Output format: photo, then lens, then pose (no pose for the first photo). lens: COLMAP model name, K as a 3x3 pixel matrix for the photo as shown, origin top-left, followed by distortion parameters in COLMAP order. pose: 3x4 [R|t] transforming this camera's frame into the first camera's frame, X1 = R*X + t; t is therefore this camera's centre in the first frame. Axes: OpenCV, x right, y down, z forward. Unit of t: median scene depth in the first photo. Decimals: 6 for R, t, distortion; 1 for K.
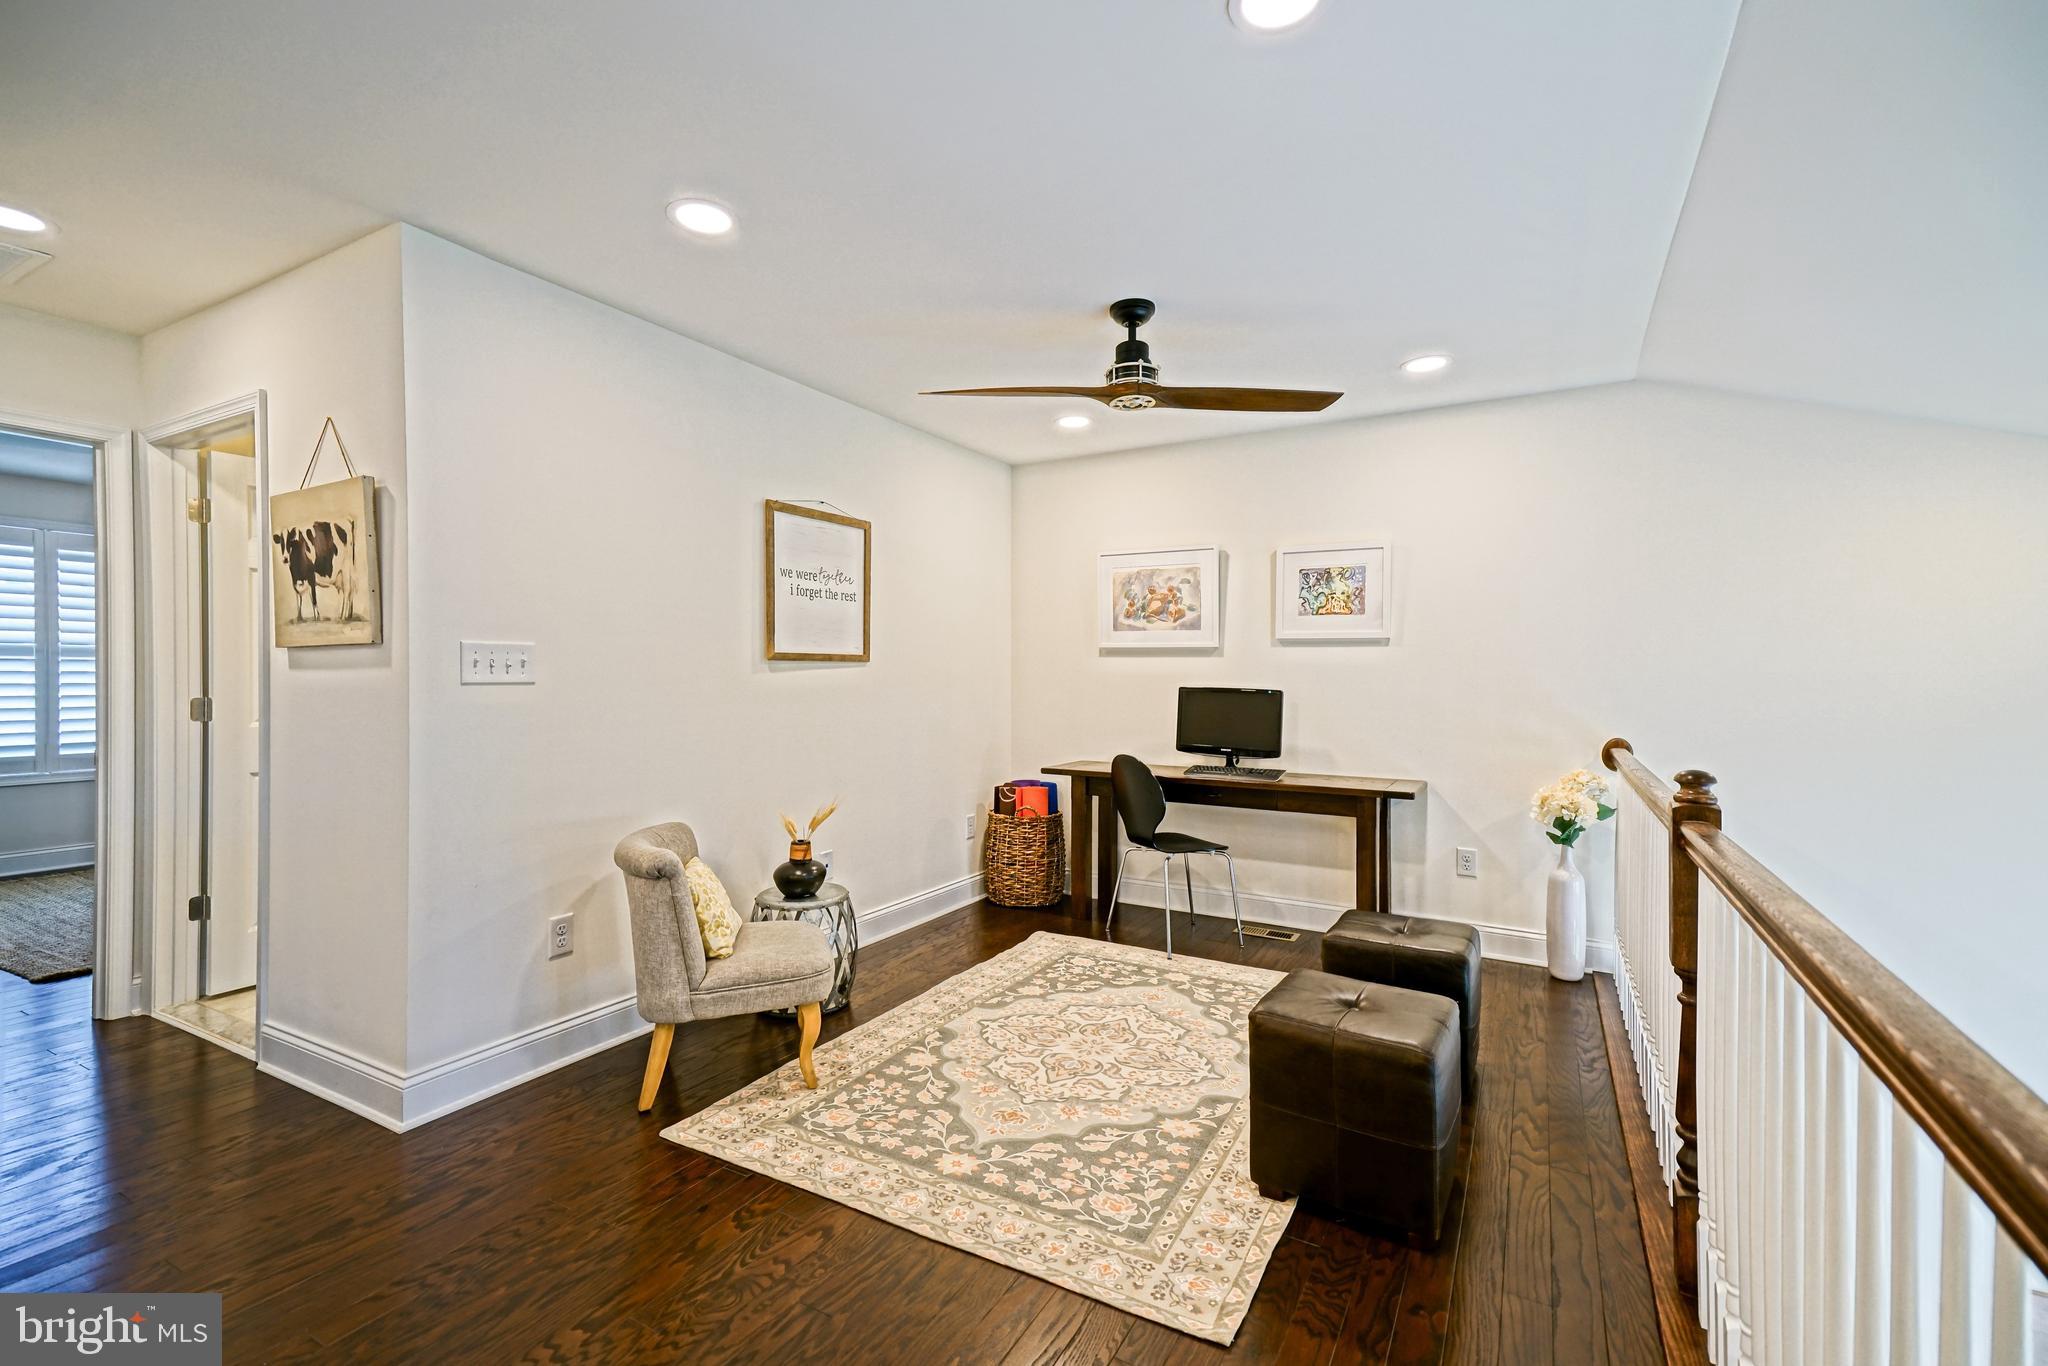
lens RADIAL K [[894.2, 0, 1002.6], [0, 894.2, 663.9], [0, 0, 1]] dist [0.038790, 0.000058]
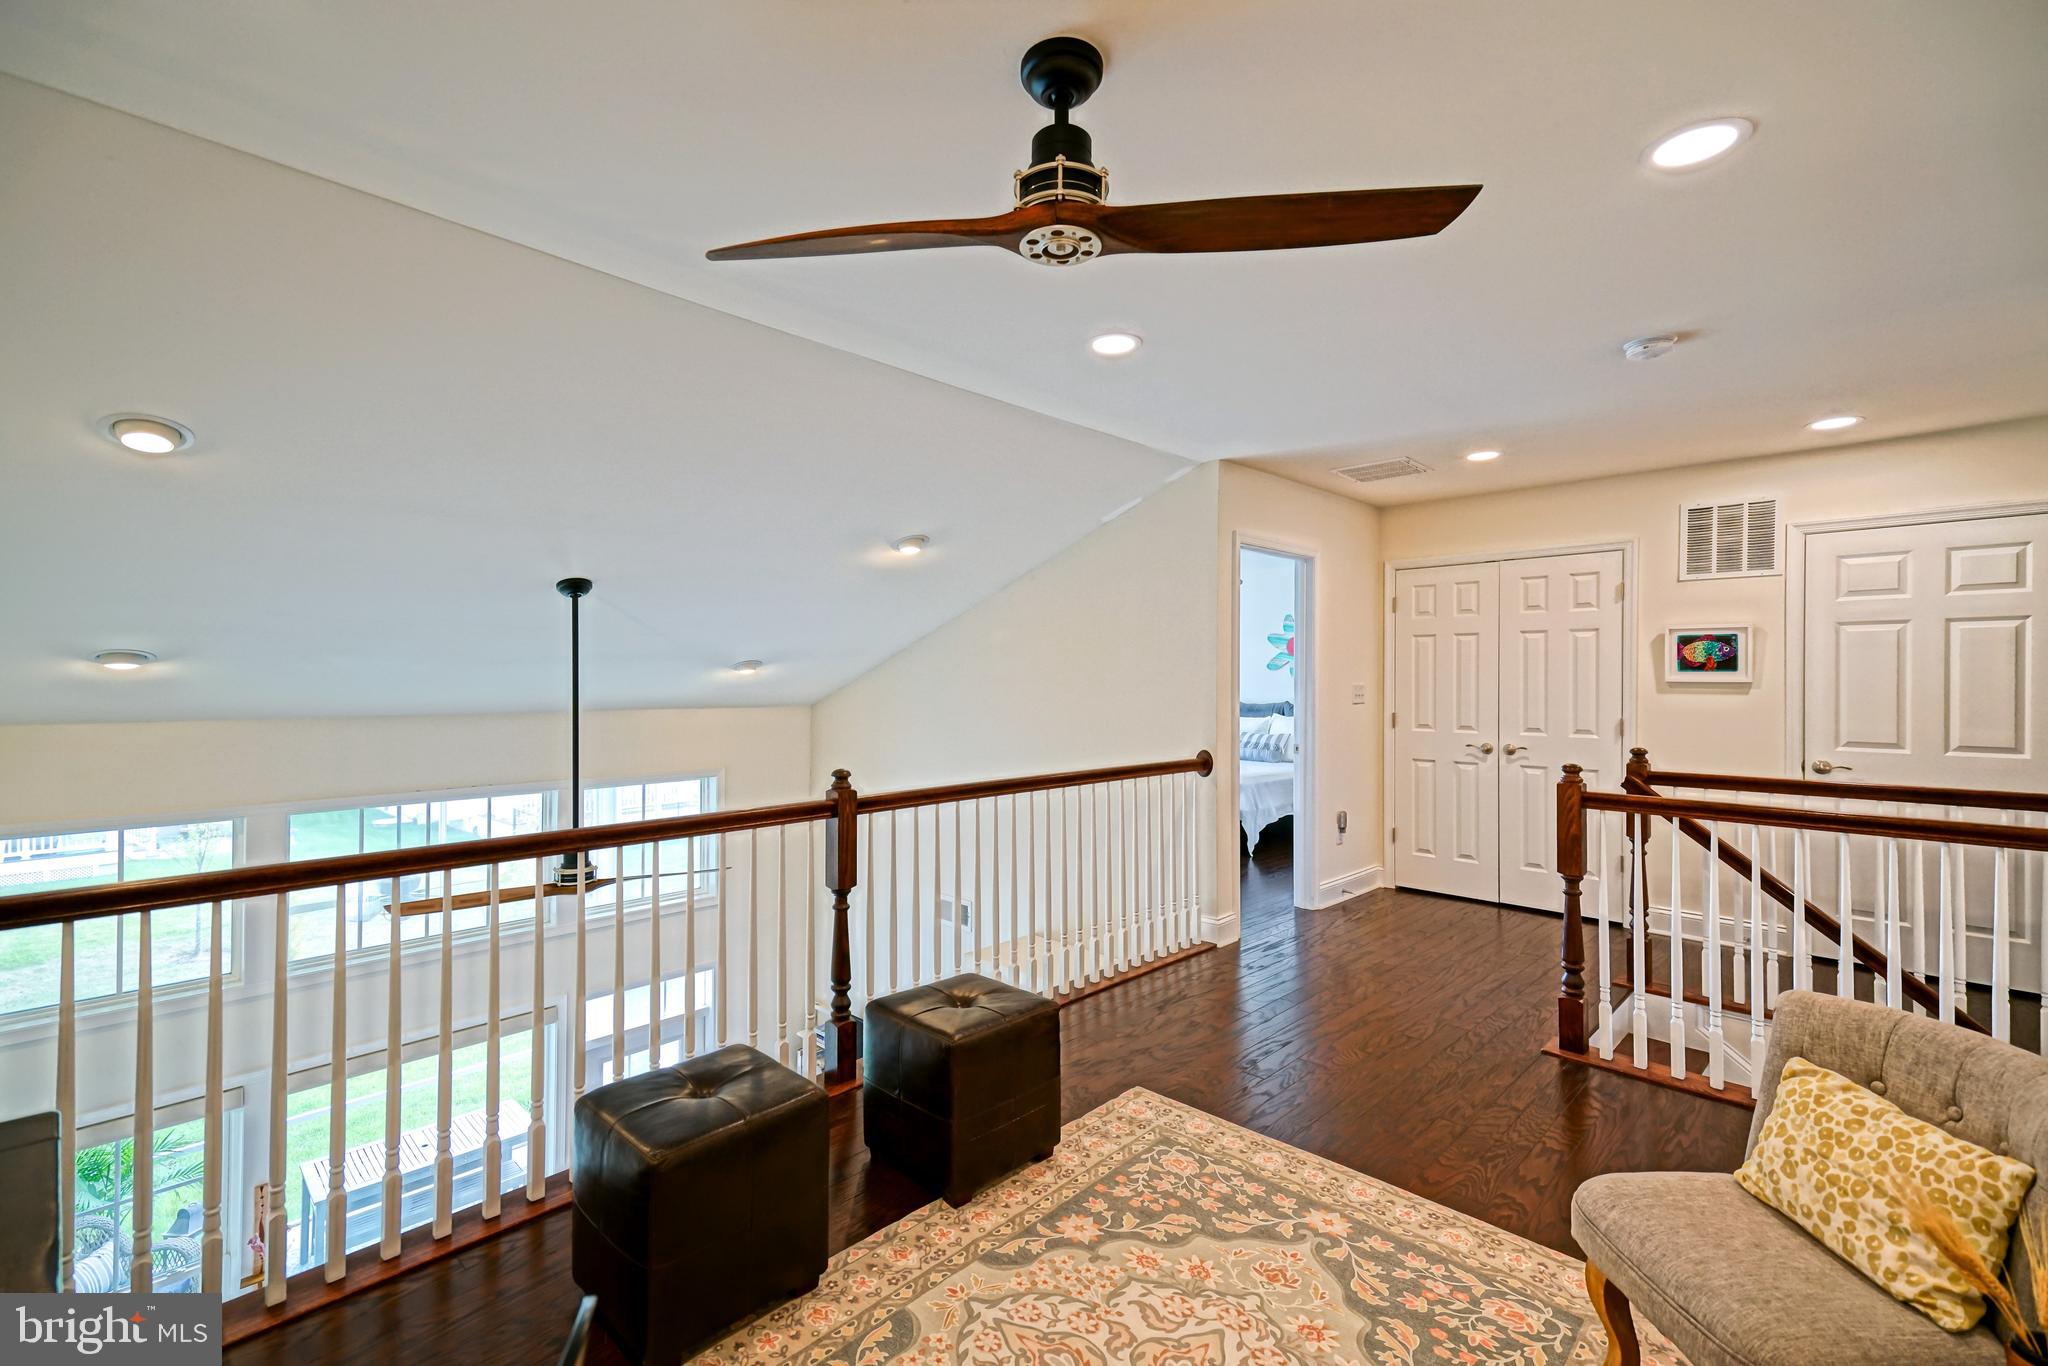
lens RADIAL K [[902.5, 0, 1020.4], [0, 902.5, 660.9], [0, 0, 1]] dist [0.037519, -0.000017]
pose [[-0.974501, 0.000075, 0.224382, 0.038410], [-0.007107, 0.999488, -0.031198, -0.019163], [-0.224269, -0.031997, -0.974002, 1.545219]]
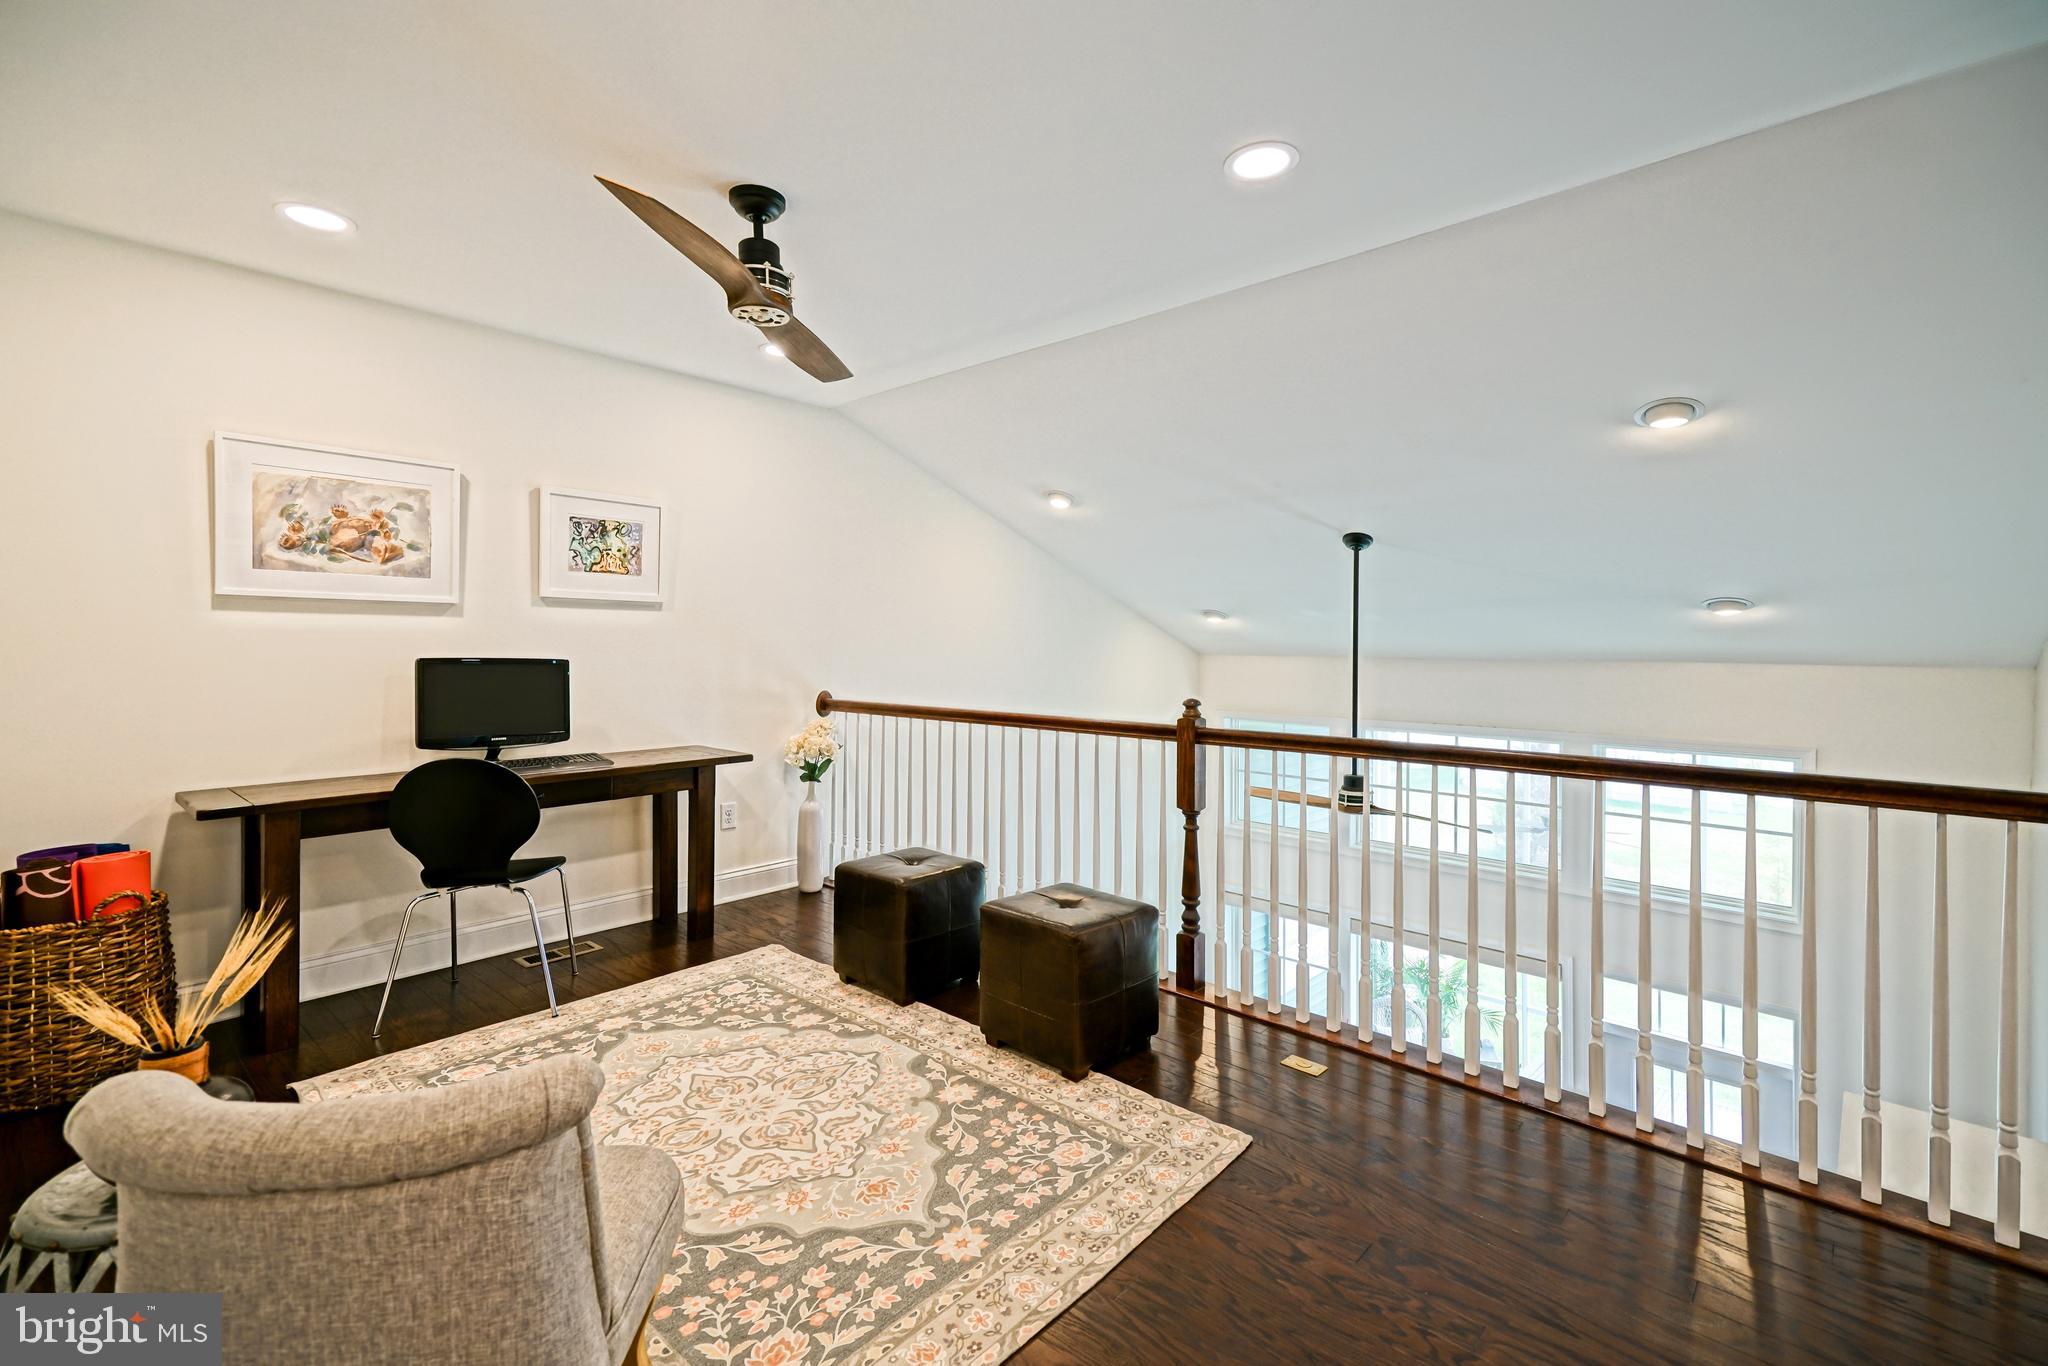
lens RADIAL K [[923.9, 0, 1021.3], [0, 923.9, 656.0], [0, 0, 1]] dist [0.040743, 0.000204]
pose [[0.204276, -0.018935, 0.978730, -0.644820], [-0.016270, 0.999609, 0.022735, -0.000989], [-0.978778, -0.020568, 0.203888, 0.585341]]
